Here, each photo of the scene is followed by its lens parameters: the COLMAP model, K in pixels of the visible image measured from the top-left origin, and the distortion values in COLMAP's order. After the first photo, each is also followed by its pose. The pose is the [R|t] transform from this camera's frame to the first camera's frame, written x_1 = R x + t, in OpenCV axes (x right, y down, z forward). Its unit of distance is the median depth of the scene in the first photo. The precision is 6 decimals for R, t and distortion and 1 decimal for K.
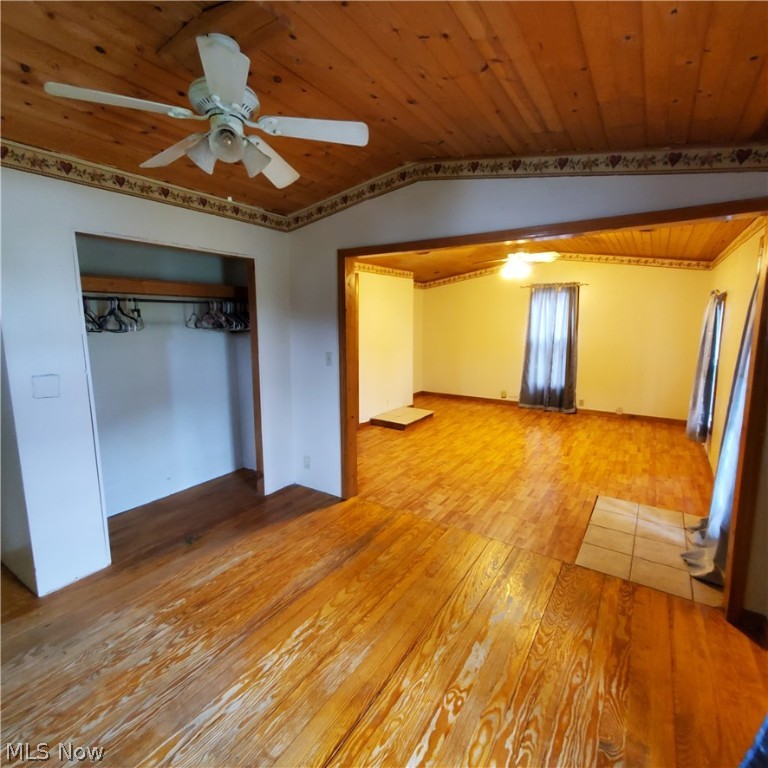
lens RADIAL K [[403.8, 0, 390.8], [0, 403.8, 379.4], [0, 0, 1]] dist [0.002568, -0.000890]
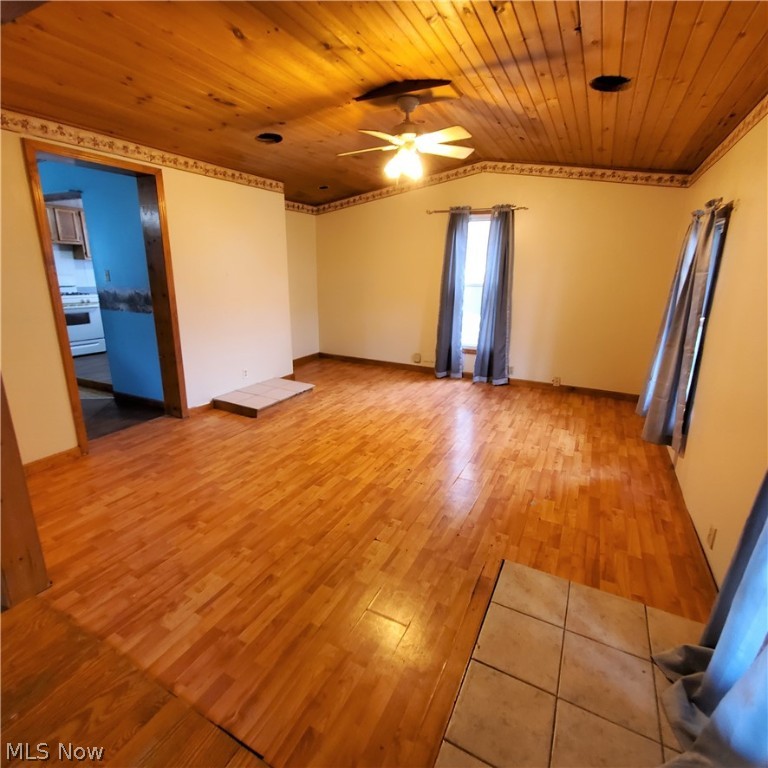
lens RADIAL K [[405.4, 0, 391.7], [0, 405.4, 379.6], [0, 0, 1]] dist [0.001861, 0.001012]
pose [[0.993455, -0.012735, 0.113515, 0.302054], [-0.001457, 0.992272, 0.124074, -0.038520], [-0.114217, -0.123428, 0.985759, 0.500179]]
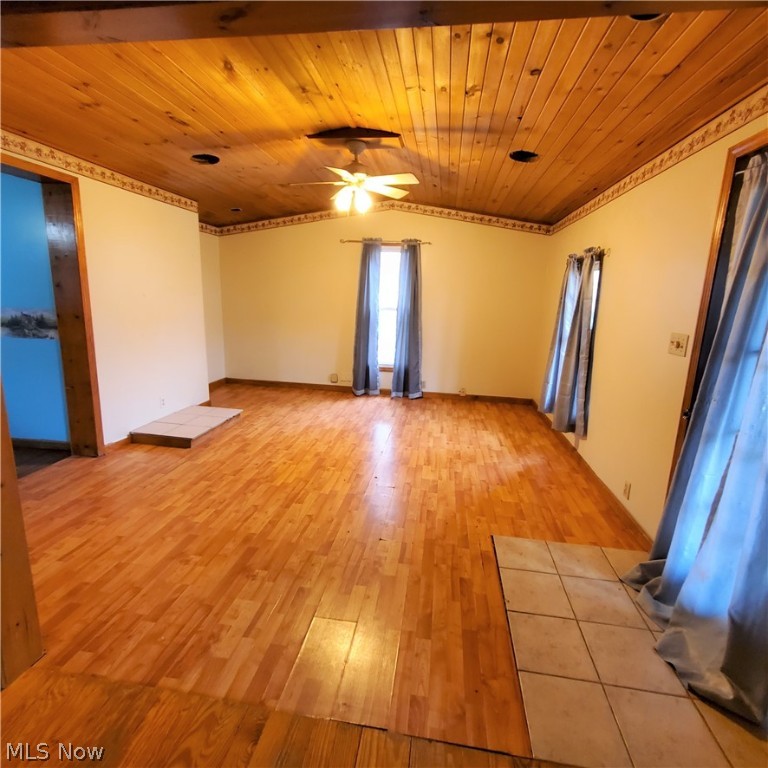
lens RADIAL K [[403.8, 0, 390.8], [0, 403.8, 379.4], [0, 0, 1]] dist [0.002568, -0.000890]
pose [[0.903211, -0.053468, 0.425853, 0.086387], [0.026369, 0.997249, 0.069283, -0.027430], [-0.428386, -0.051348, 0.902136, 0.489422]]
